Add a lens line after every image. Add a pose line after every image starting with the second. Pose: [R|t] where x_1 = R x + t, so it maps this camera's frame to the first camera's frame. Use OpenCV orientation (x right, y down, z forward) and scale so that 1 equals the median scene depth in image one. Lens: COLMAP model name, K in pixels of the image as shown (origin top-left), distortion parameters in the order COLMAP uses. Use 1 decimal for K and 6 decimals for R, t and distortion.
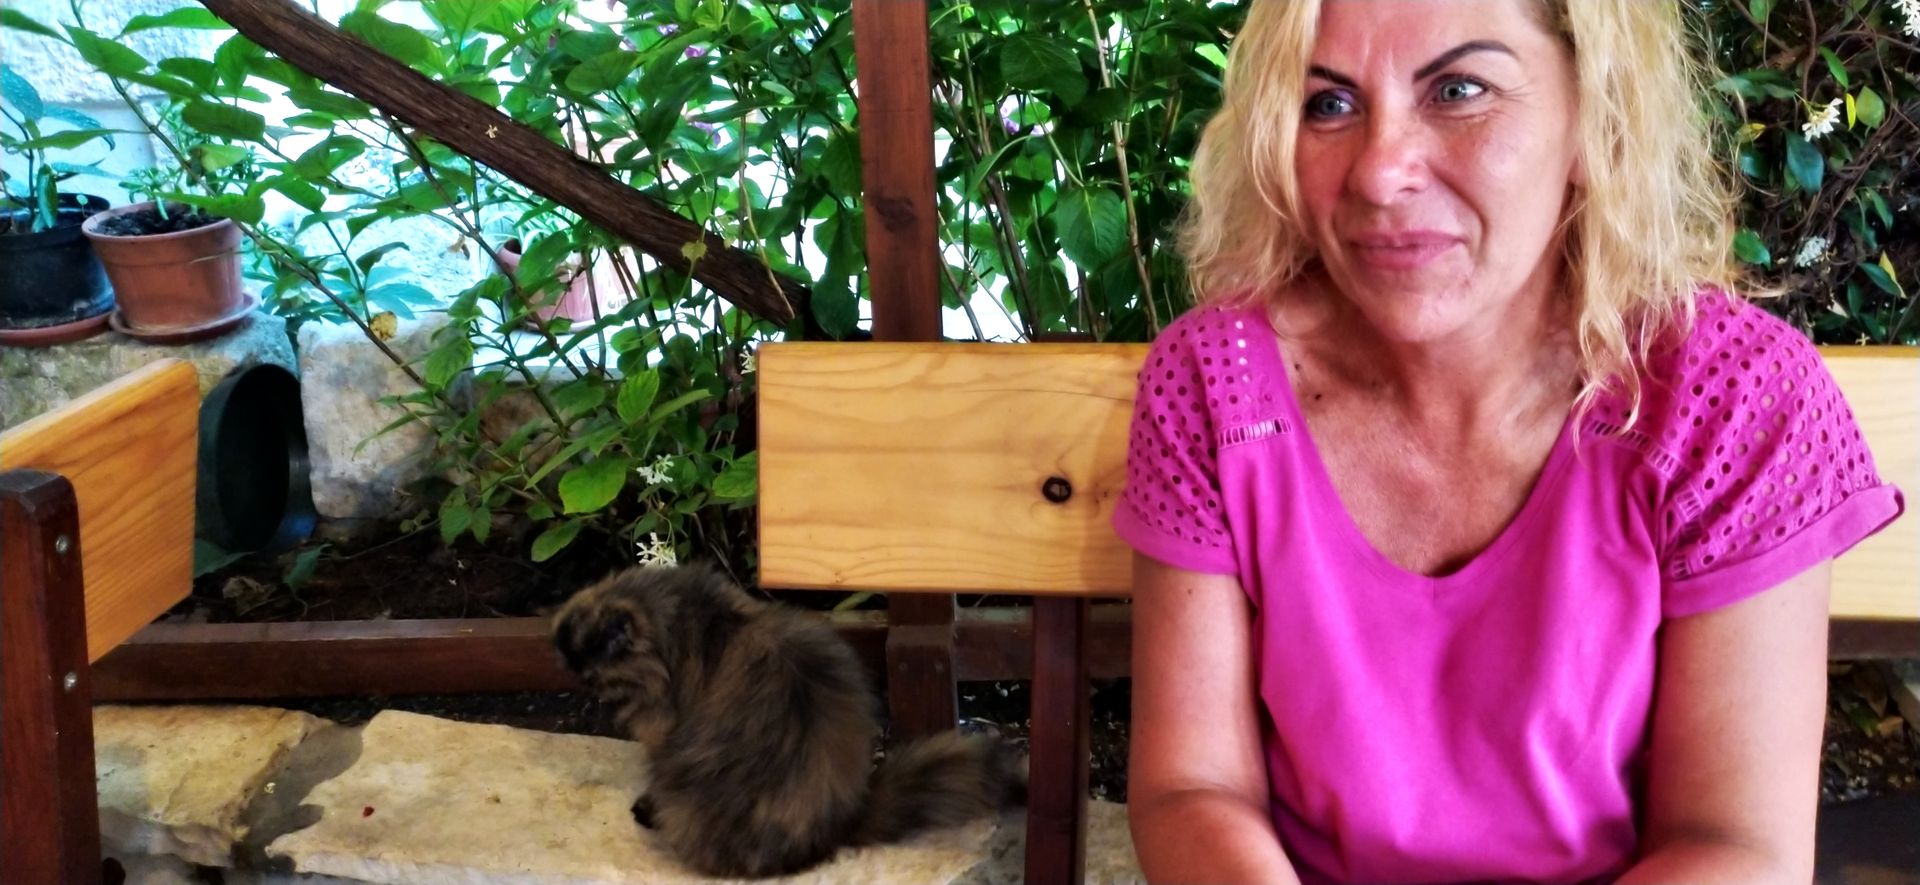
lens RADIAL K [[1408.4, 0, 960.1], [0, 1408.4, 436.6], [0, 0, 1]] dist [0.068972, -0.071723]
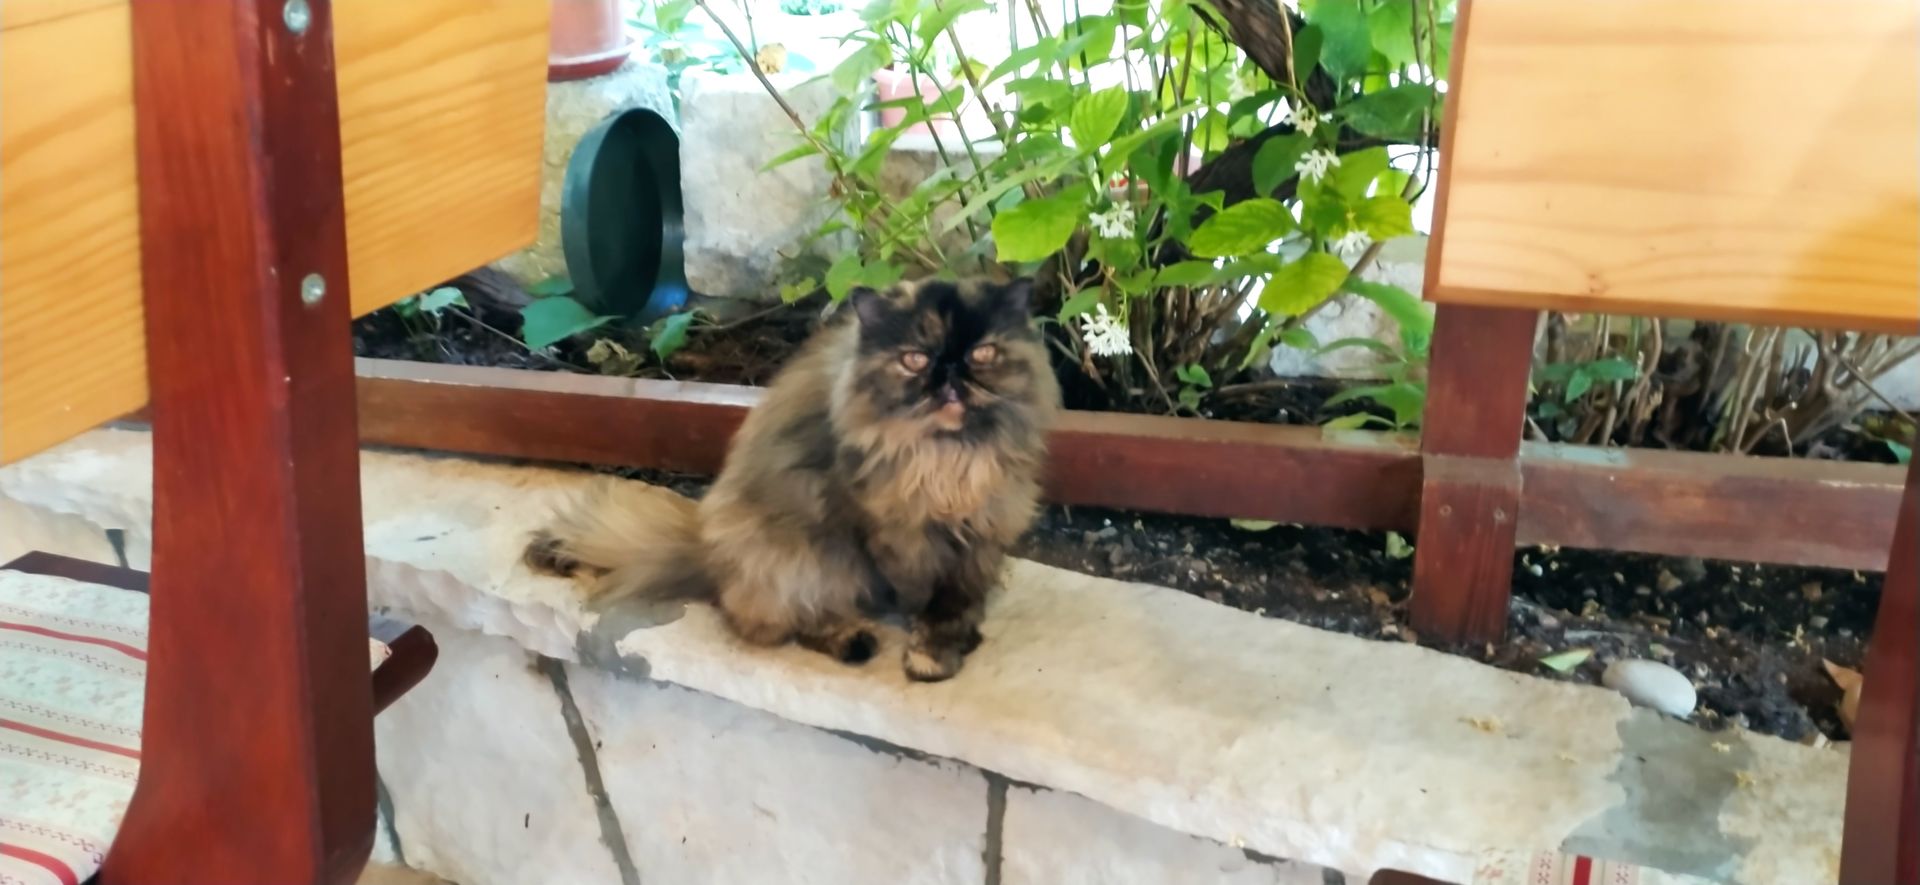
lens RADIAL K [[1396.7, 0, 958.4], [0, 1396.7, 410.0], [0, 0, 1]] dist [0.052363, 0.000486]
pose [[0.971740, 0.086489, -0.219638, -0.121337], [-0.072600, 0.994863, 0.070550, 0.077195], [0.224612, -0.052611, 0.973027, 0.249819]]
